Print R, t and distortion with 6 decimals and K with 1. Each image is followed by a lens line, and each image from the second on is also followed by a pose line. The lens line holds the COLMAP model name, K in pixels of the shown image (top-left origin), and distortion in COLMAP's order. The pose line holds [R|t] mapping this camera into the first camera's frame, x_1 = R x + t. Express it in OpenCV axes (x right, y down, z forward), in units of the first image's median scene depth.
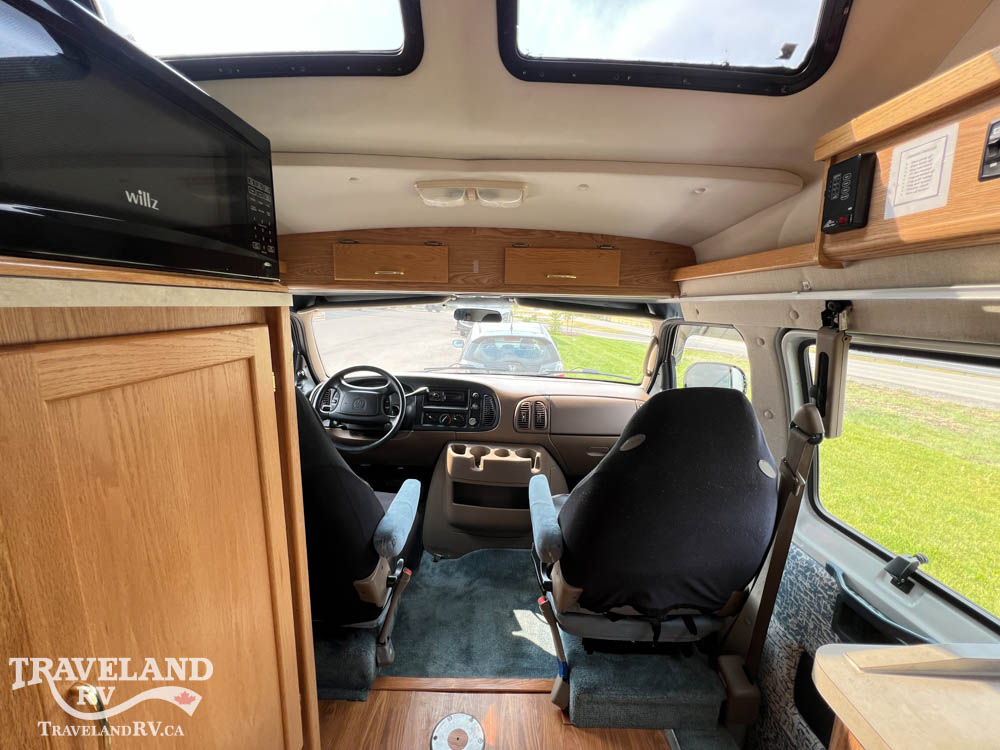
lens RADIAL K [[398.9, 0, 498.6], [0, 398.9, 373.6], [0, 0, 1]] dist [-0.001550, 0.000518]
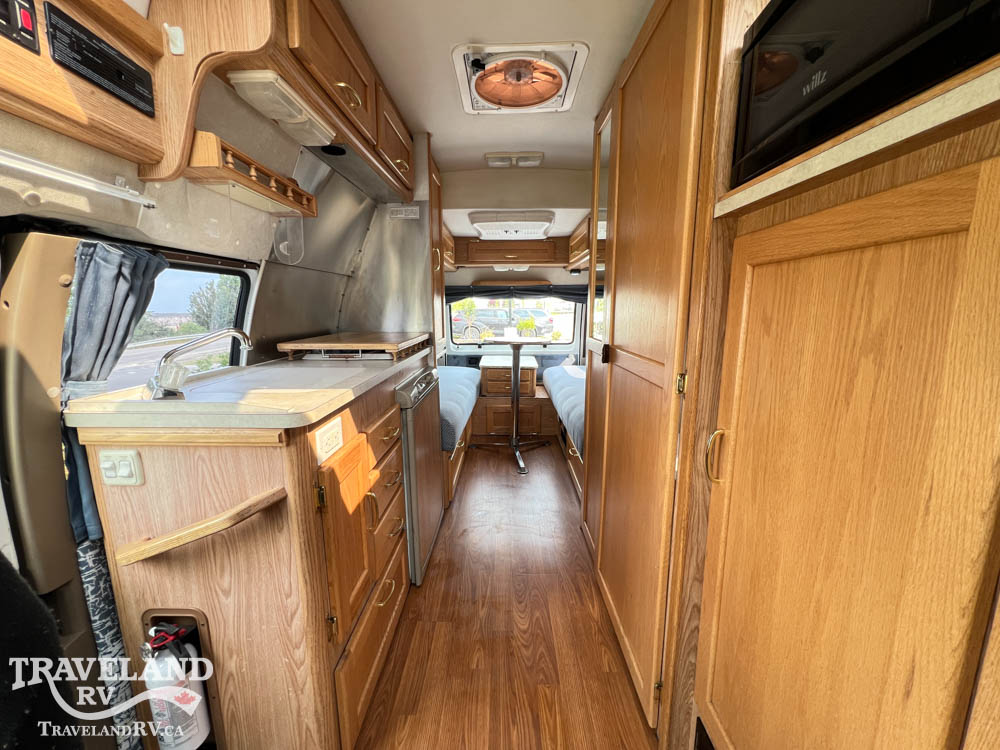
lens RADIAL K [[398.9, 0, 498.6], [0, 398.9, 373.6], [0, 0, 1]] dist [-0.001550, 0.000518]
pose [[-0.999704, -0.020598, 0.012933, -0.019251], [-0.015081, 0.942155, 0.334838, -0.012913], [-0.019082, 0.334544, -0.942187, 0.769370]]
